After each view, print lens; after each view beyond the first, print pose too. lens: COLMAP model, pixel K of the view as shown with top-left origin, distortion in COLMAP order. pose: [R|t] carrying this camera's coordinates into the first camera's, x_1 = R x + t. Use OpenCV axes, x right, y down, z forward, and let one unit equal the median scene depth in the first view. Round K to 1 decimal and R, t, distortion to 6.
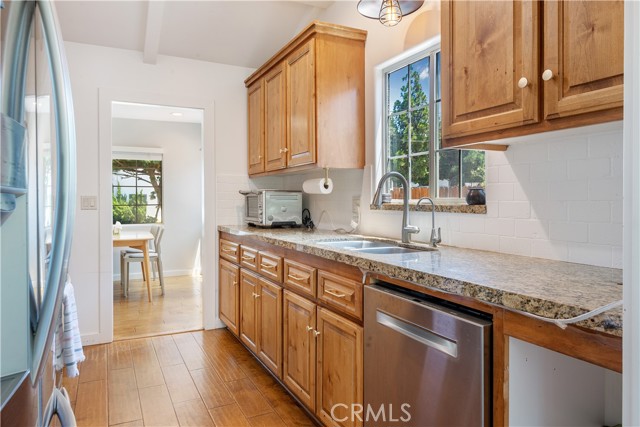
lens RADIAL K [[418.6, 0, 319.9], [0, 418.6, 204.7], [0, 0, 1]] dist [0.000097, -0.000018]
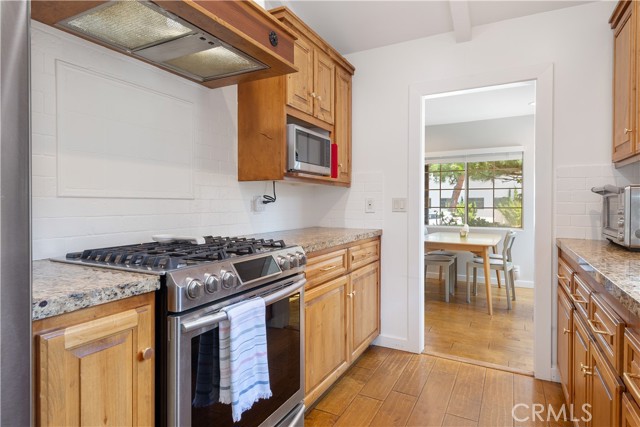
lens RADIAL K [[360.8, 0, 319.2], [0, 360.8, 206.8], [0, 0, 1]] dist [0.004135, -0.000260]
pose [[0.568522, 0.011945, -0.822581, 0.031694], [-0.012228, 0.999907, 0.006068, -0.002201], [0.822577, 0.006609, 0.568615, 0.321235]]
